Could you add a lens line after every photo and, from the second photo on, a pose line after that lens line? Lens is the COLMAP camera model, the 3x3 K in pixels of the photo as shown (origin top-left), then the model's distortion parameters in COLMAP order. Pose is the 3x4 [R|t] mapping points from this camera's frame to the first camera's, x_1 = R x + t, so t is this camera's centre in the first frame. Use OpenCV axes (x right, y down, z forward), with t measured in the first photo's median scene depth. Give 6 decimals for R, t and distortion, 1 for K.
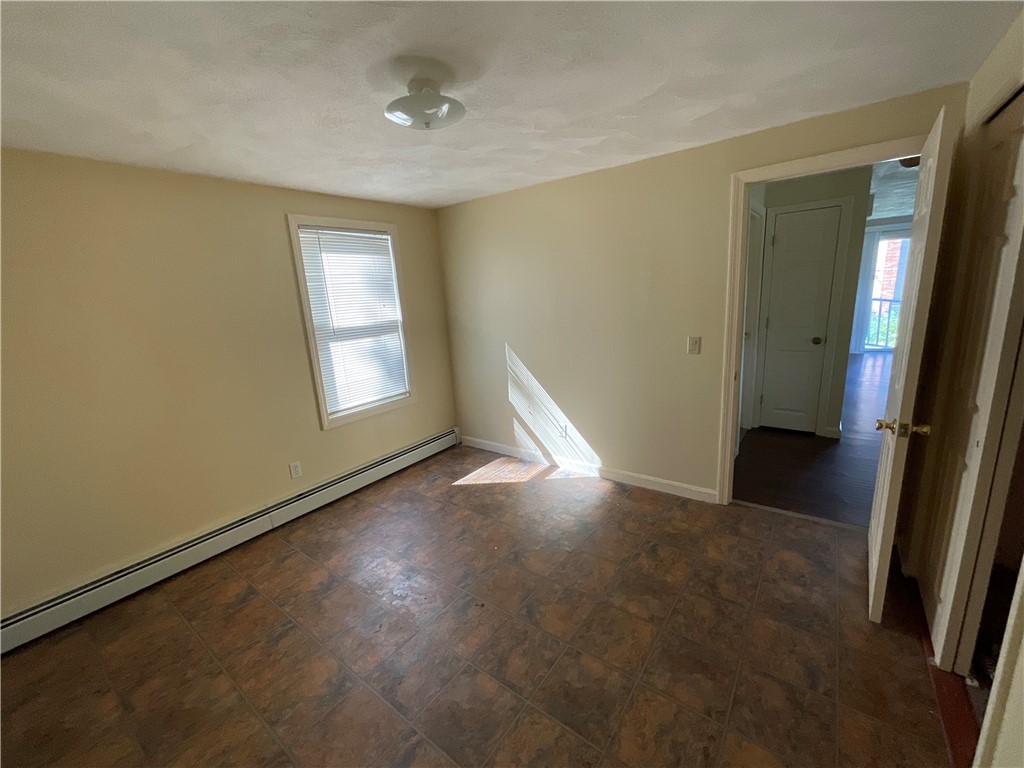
lens RADIAL K [[417.0, 0, 509.7], [0, 417.0, 386.8], [0, 0, 1]] dist [-0.005968, 0.004512]
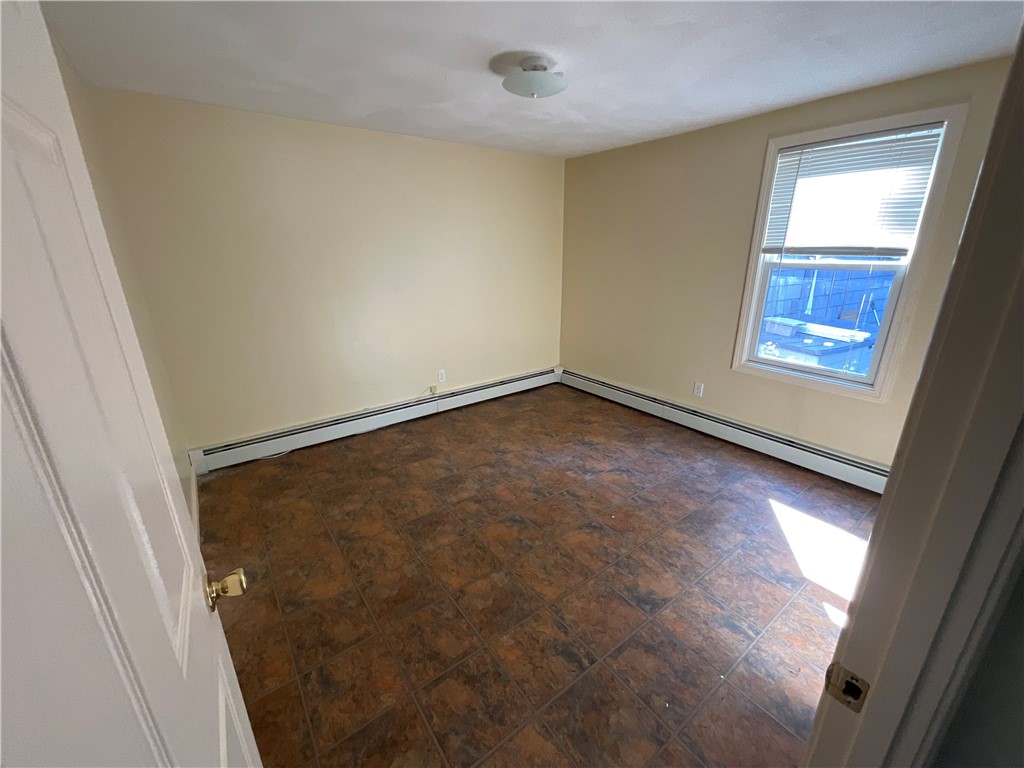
lens RADIAL K [[417.0, 0, 510.6], [0, 417.0, 381.0], [0, 0, 1]] dist [-0.005968, 0.004512]
pose [[-0.279587, 0.357308, -0.891158, 0.957092], [-0.187654, 0.889936, 0.415692, -0.296324], [0.941603, 0.283451, -0.181765, 1.090573]]
